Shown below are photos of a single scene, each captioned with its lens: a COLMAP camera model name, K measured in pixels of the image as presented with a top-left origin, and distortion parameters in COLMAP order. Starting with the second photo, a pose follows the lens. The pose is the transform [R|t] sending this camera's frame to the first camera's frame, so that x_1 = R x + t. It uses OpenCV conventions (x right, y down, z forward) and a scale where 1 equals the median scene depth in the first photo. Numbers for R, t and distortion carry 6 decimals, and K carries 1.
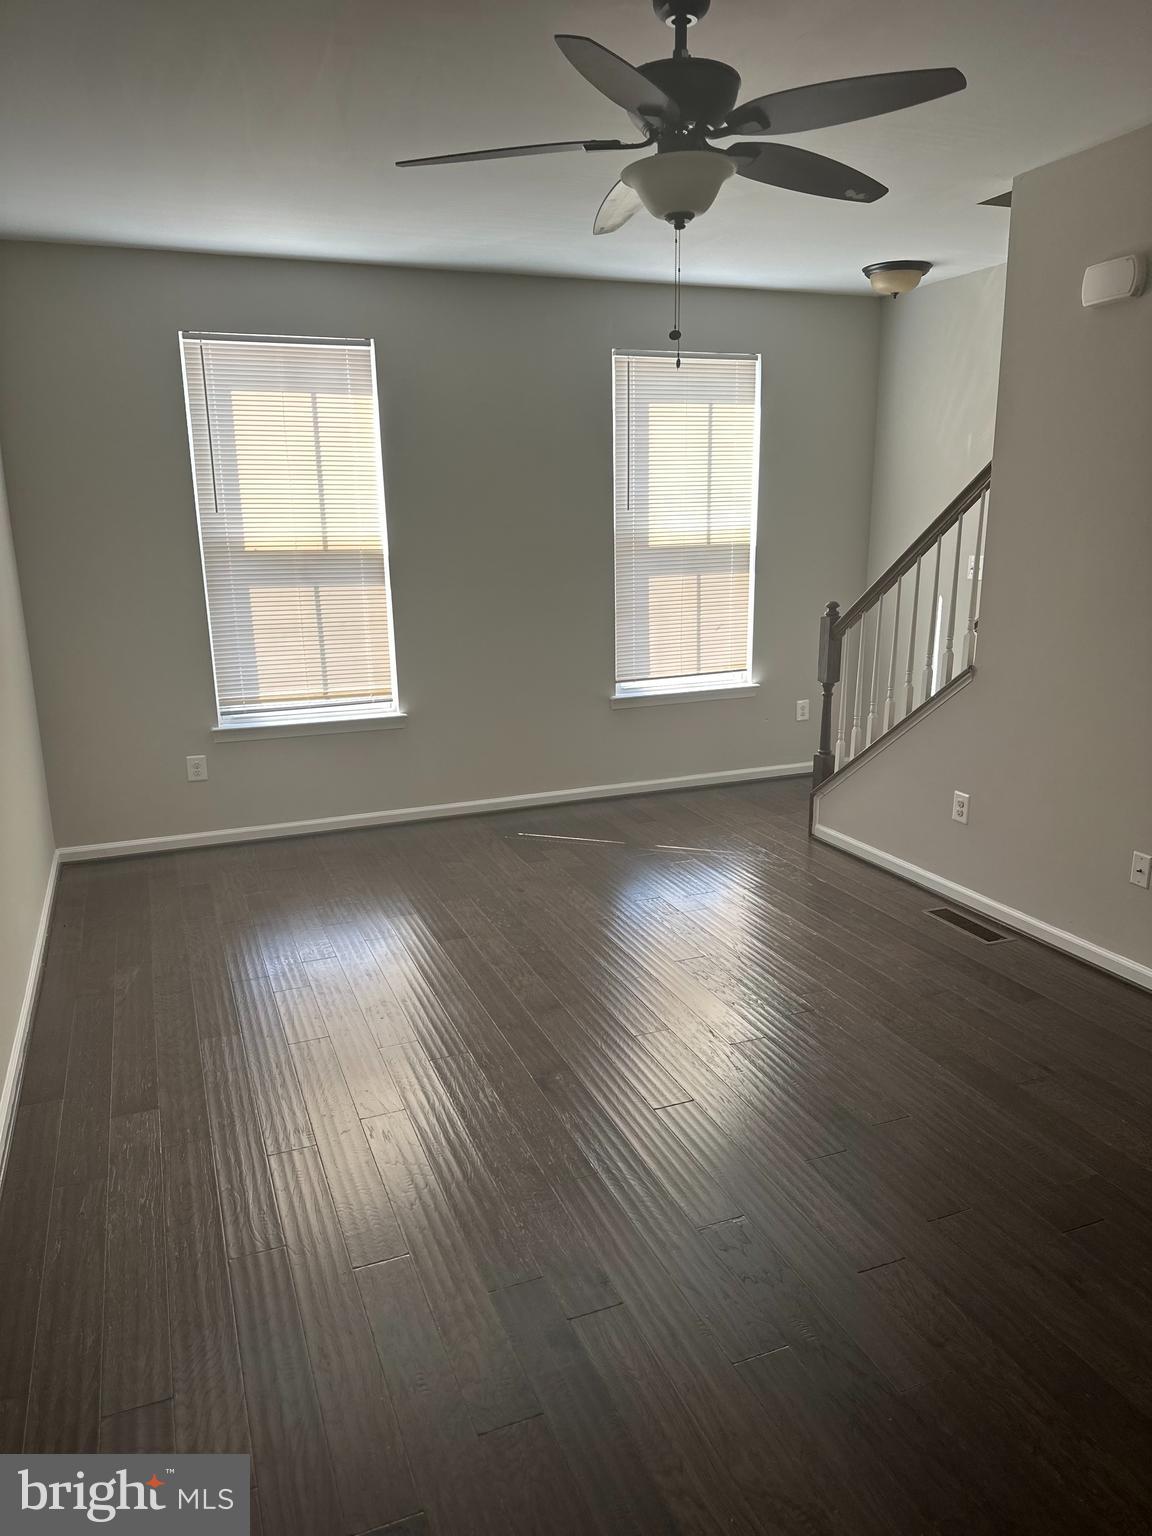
lens RADIAL K [[1087.1, 0, 575.2], [0, 1087.1, 767.0], [0, 0, 1]] dist [0.053532, -0.047425]
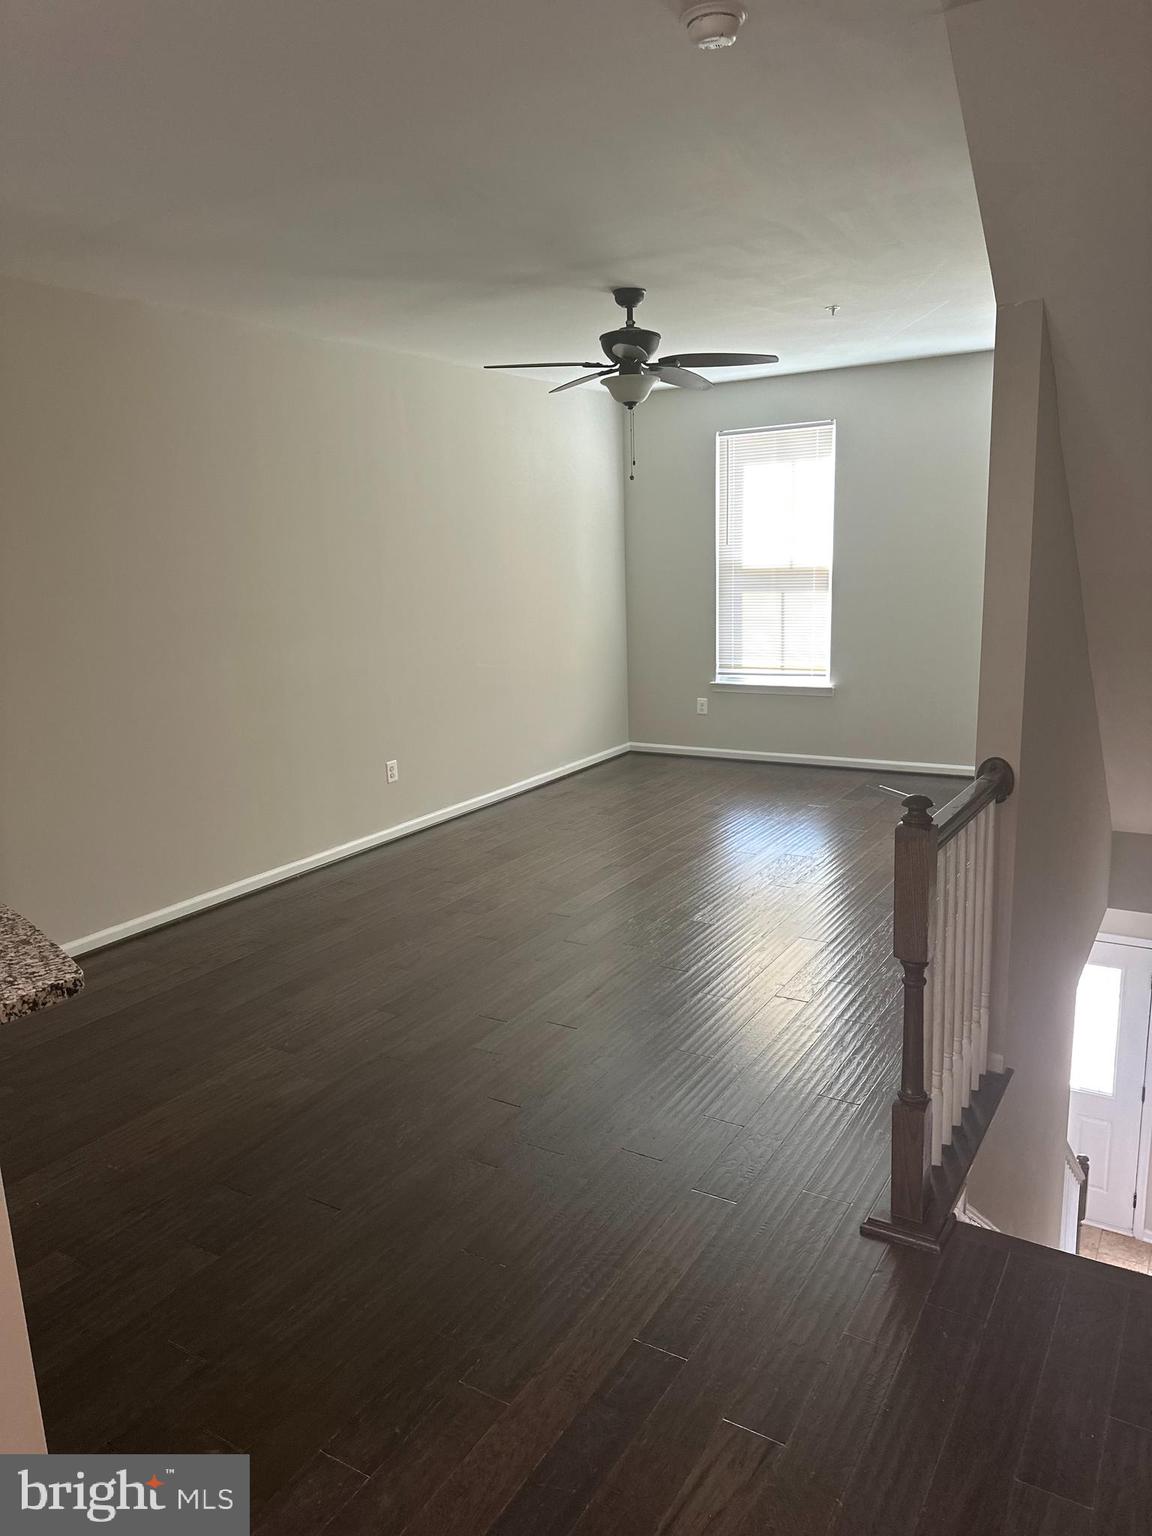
lens RADIAL K [[1087.1, 0, 584.6], [0, 1087.1, 769.4], [0, 0, 1]] dist [0.053532, -0.047425]
pose [[0.597281, 0.153130, -0.787278, 0.799593], [-0.151163, 0.985505, 0.077003, -0.004270], [0.787658, 0.073015, 0.611771, -0.088570]]
